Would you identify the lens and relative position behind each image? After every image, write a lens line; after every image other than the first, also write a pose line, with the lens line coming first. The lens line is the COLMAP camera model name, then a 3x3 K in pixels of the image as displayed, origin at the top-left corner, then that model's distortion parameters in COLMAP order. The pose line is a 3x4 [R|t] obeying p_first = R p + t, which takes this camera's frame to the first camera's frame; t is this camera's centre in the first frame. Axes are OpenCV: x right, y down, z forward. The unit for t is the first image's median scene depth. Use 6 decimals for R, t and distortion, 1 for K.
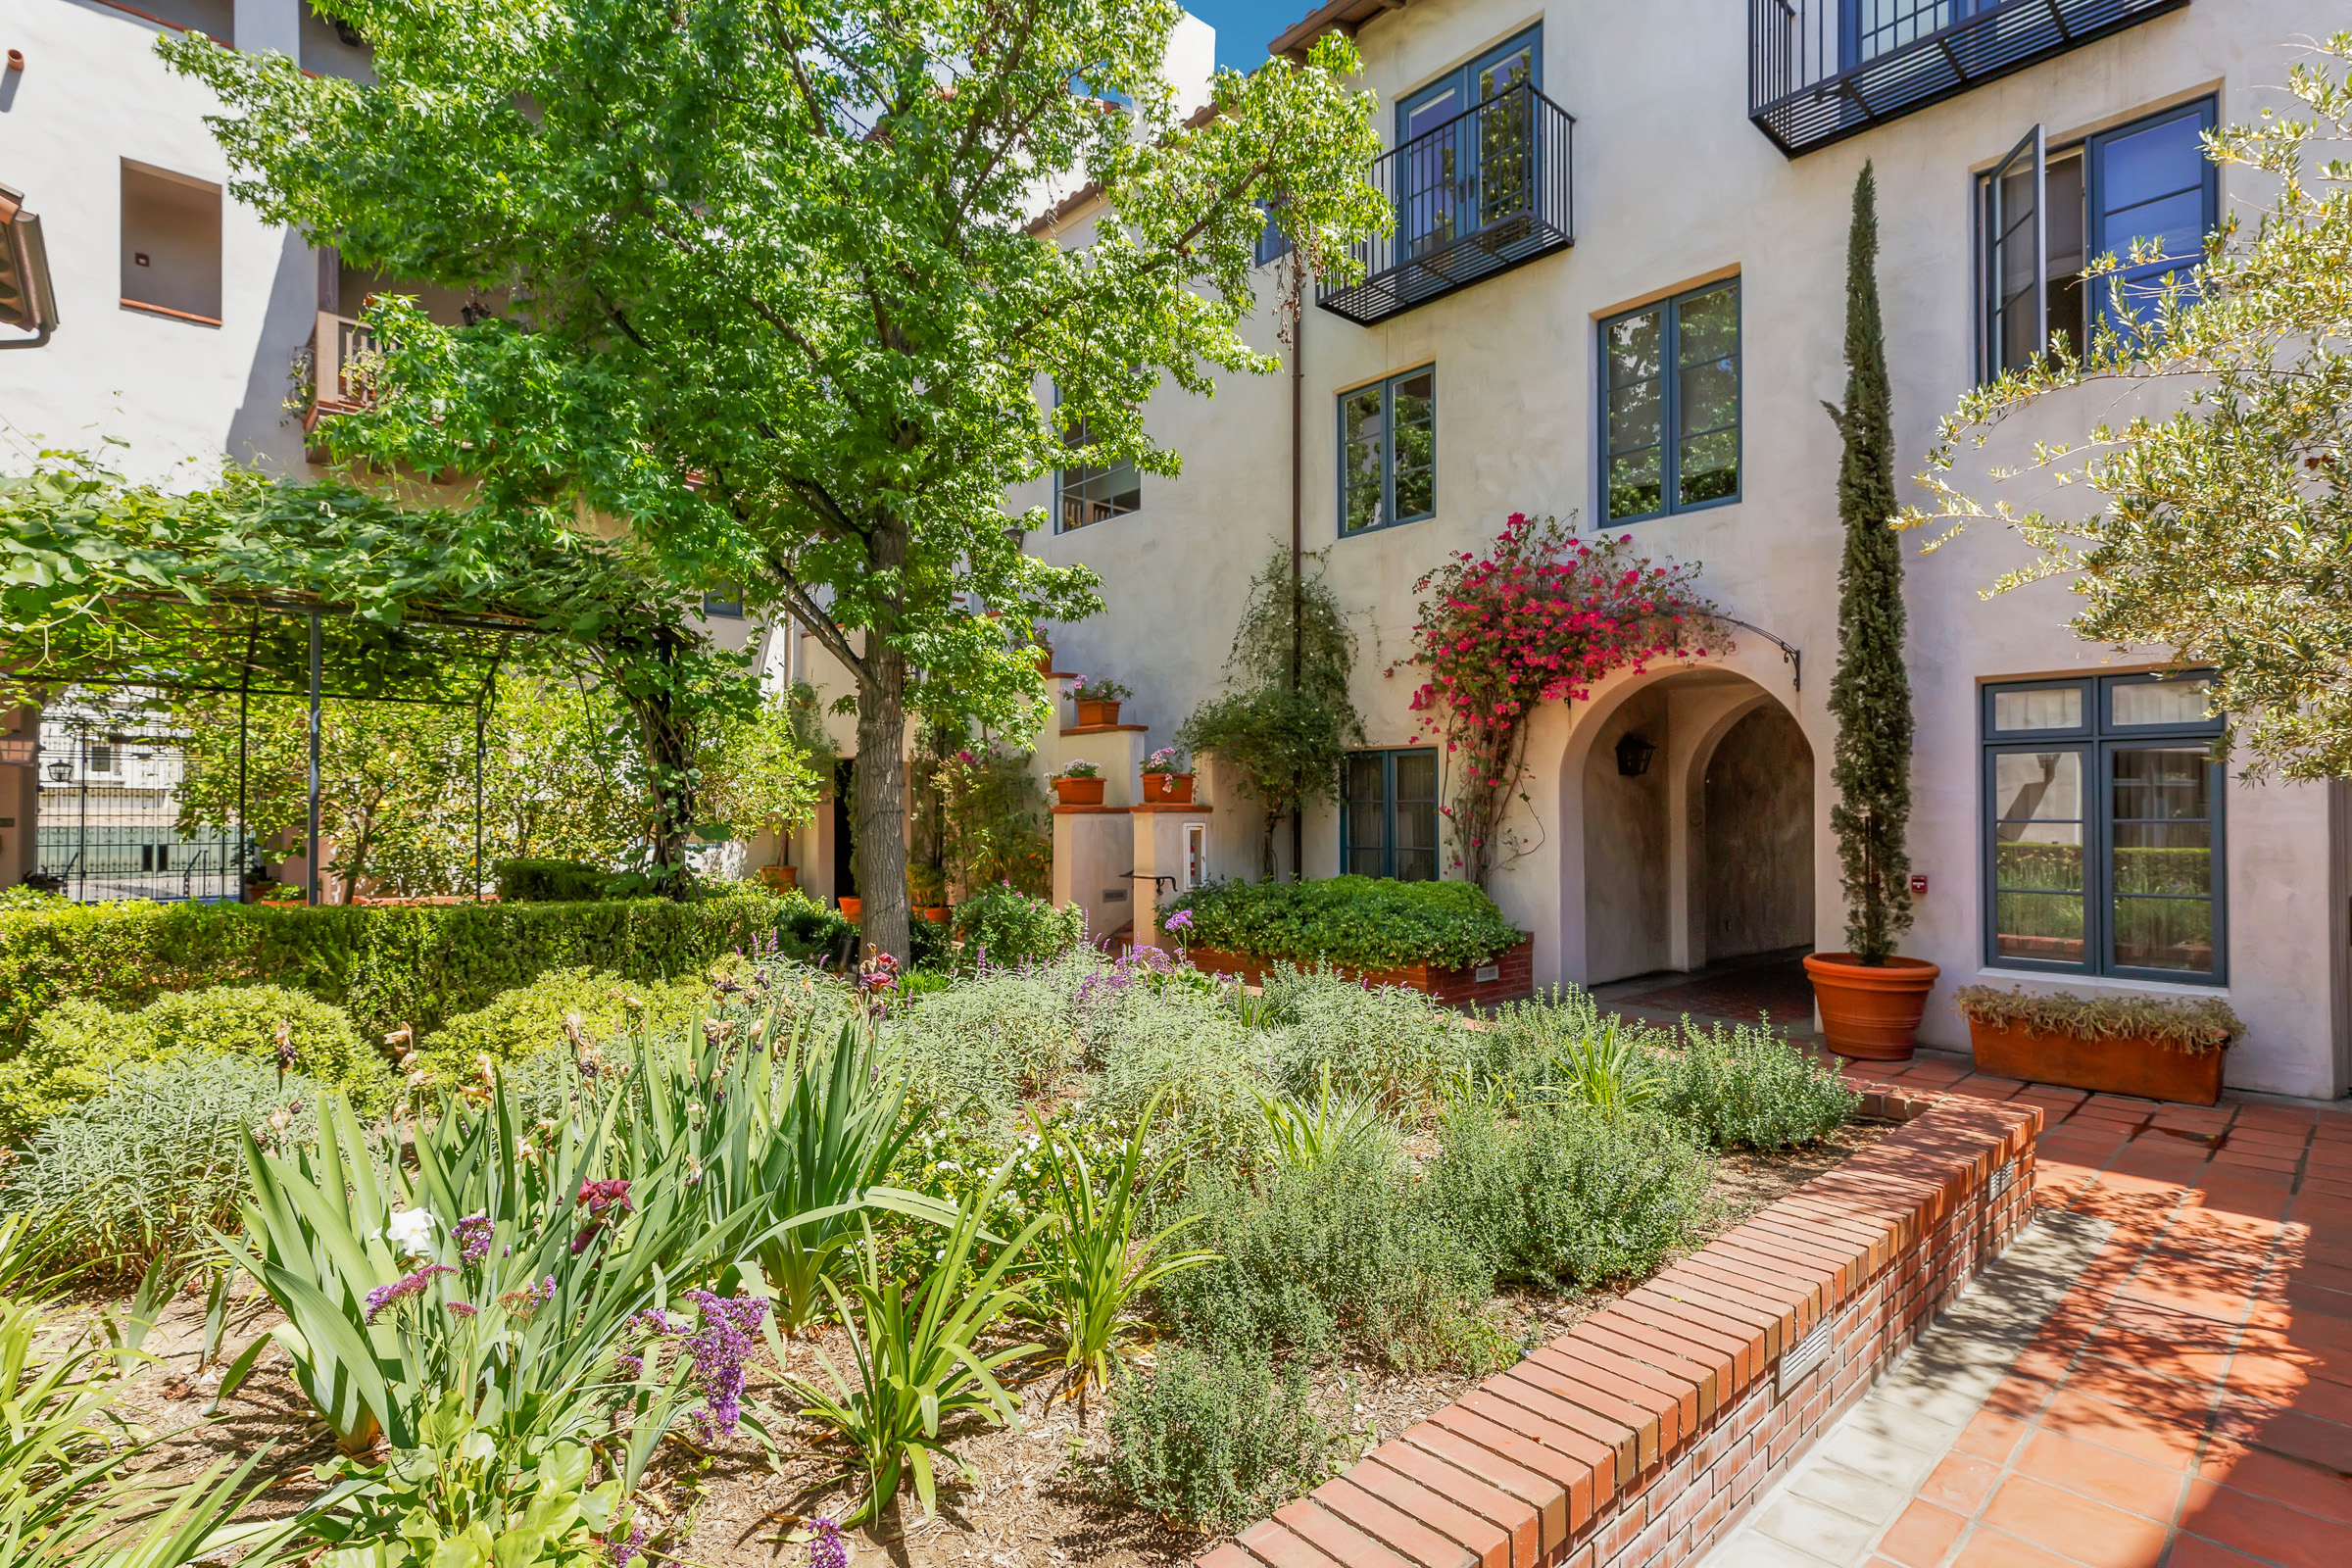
lens RADIAL K [[1137.0, 0, 1176.0], [0, 1137.0, 784.0], [0, 0, 1]] dist [0.000387, -0.000312]
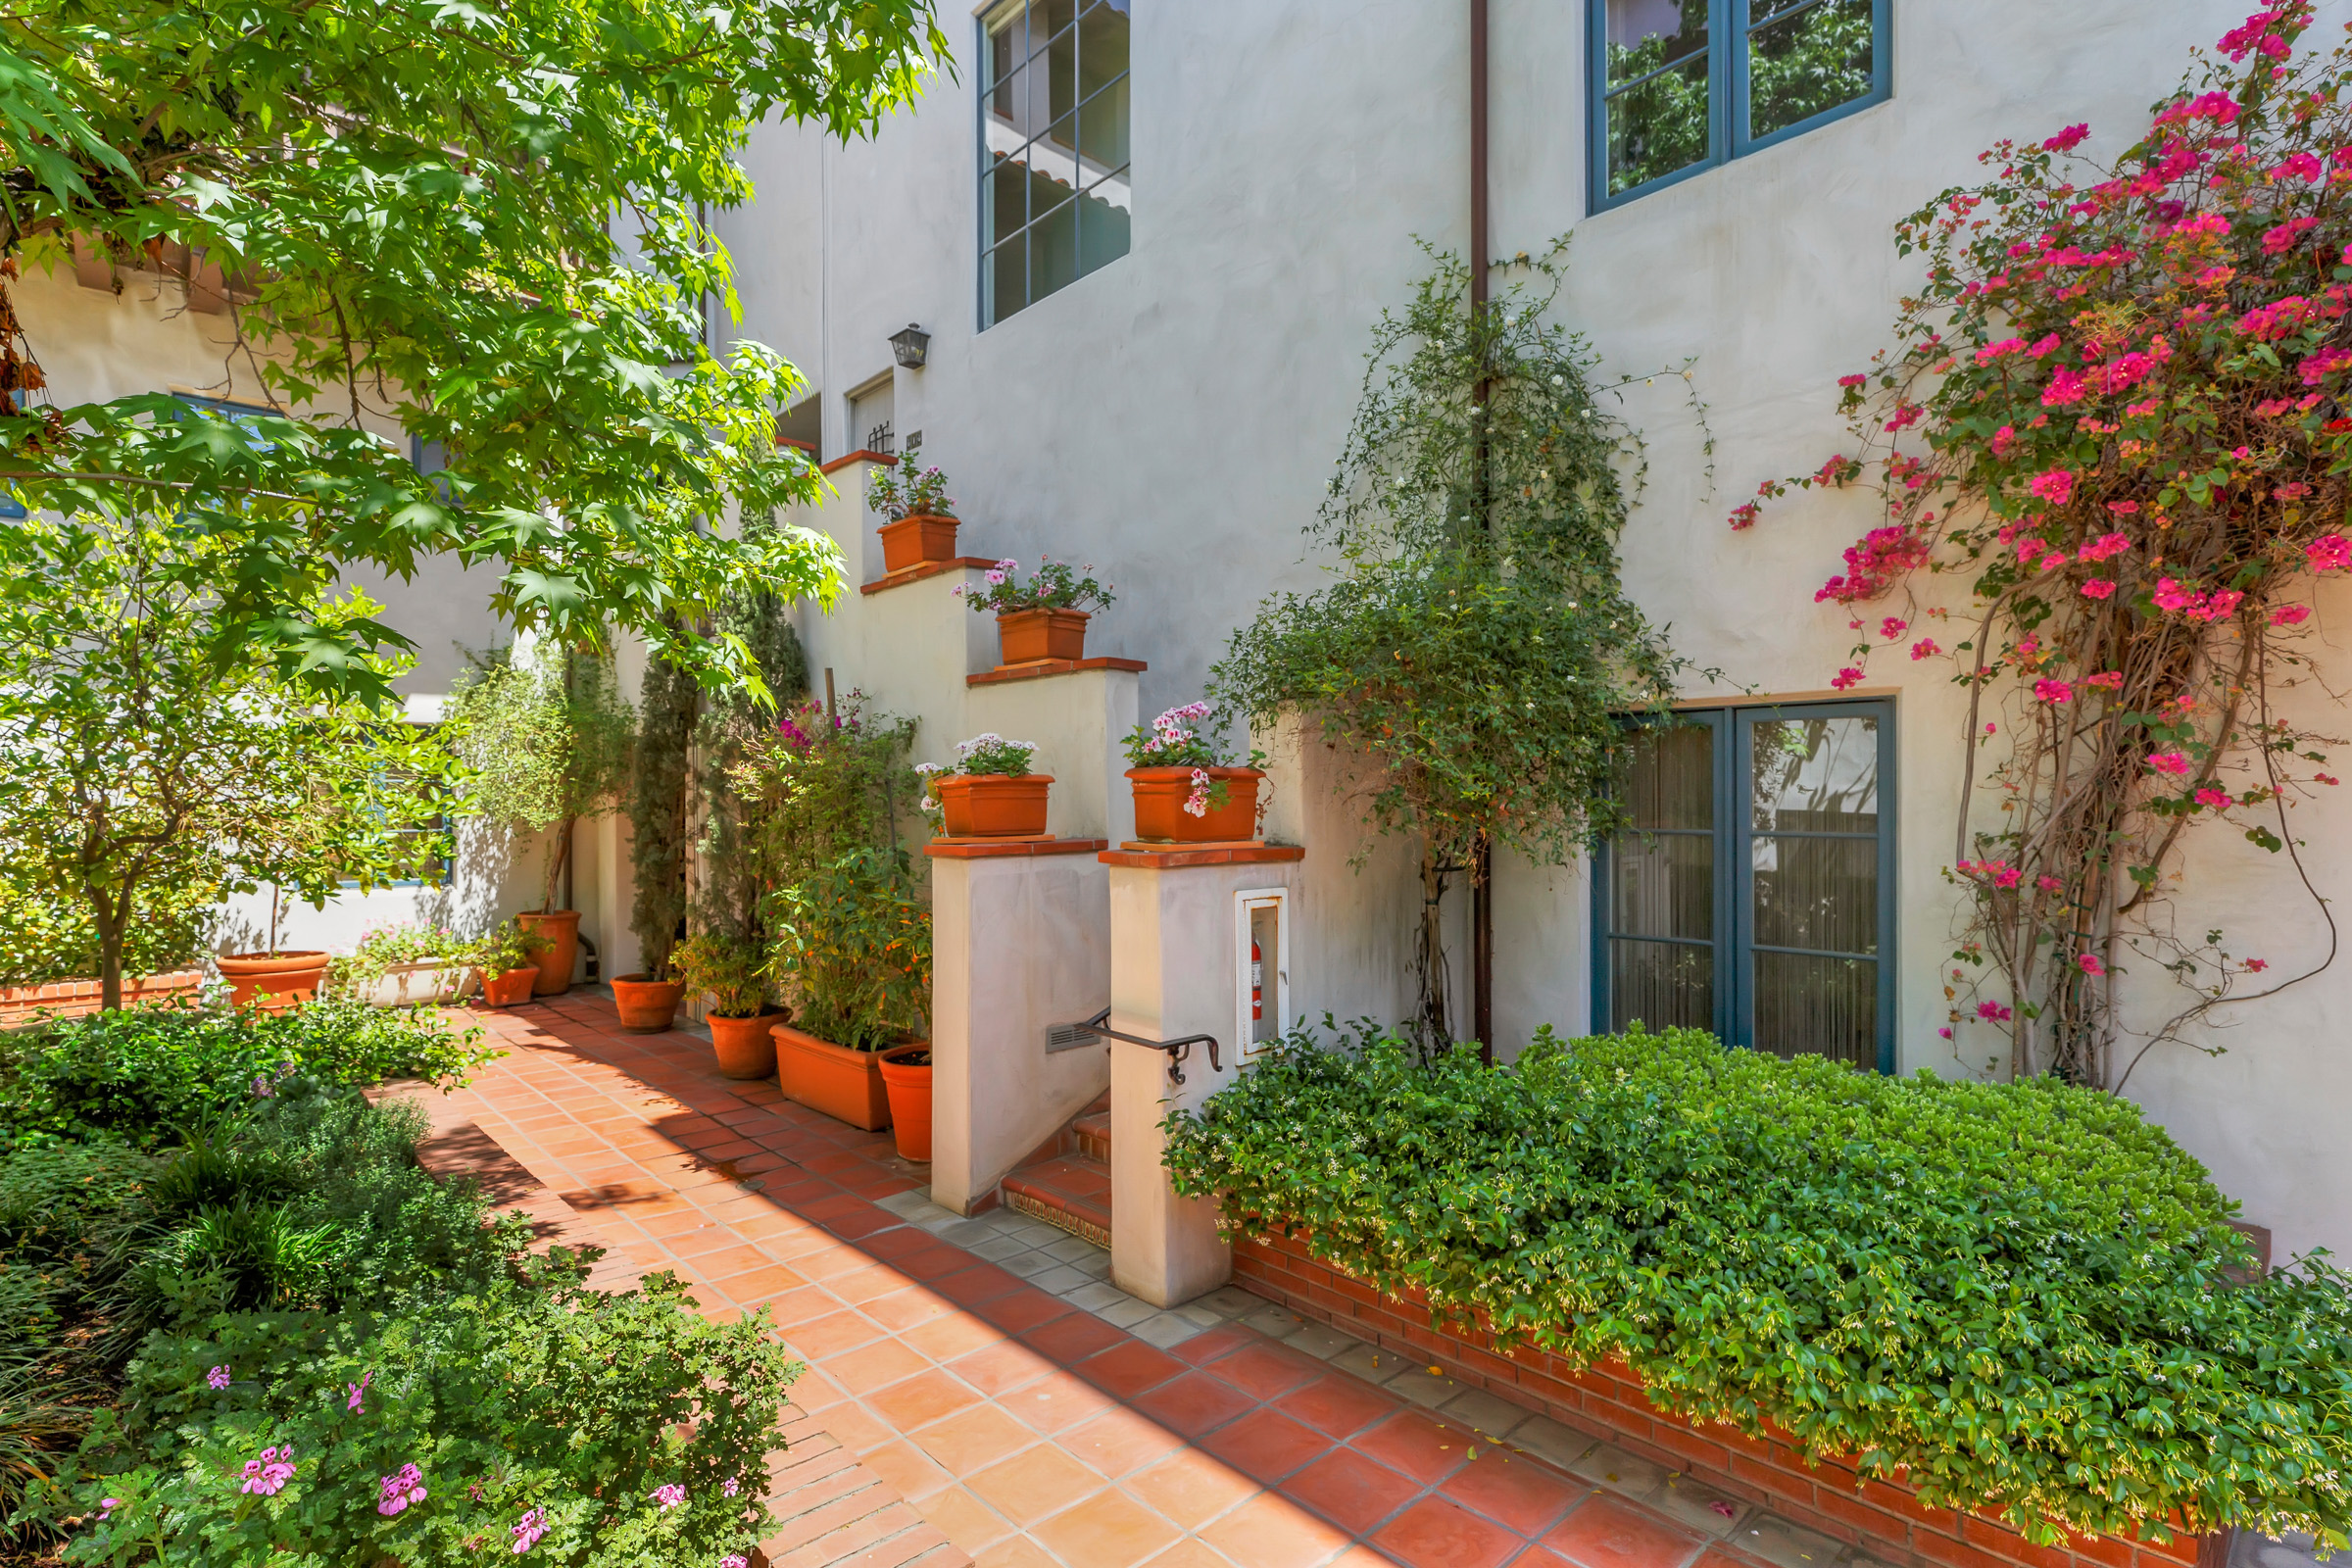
lens RADIAL K [[1209.1, 0, 1176.0], [0, 1209.1, 784.0], [0, 0, 1]] dist [-0.000602, -0.000069]
pose [[0.999996, -0.002293, -0.001353, -0.013118], [0.002313, 0.999886, 0.014908, -0.009290], [0.001319, -0.014911, 0.999888, 0.563813]]
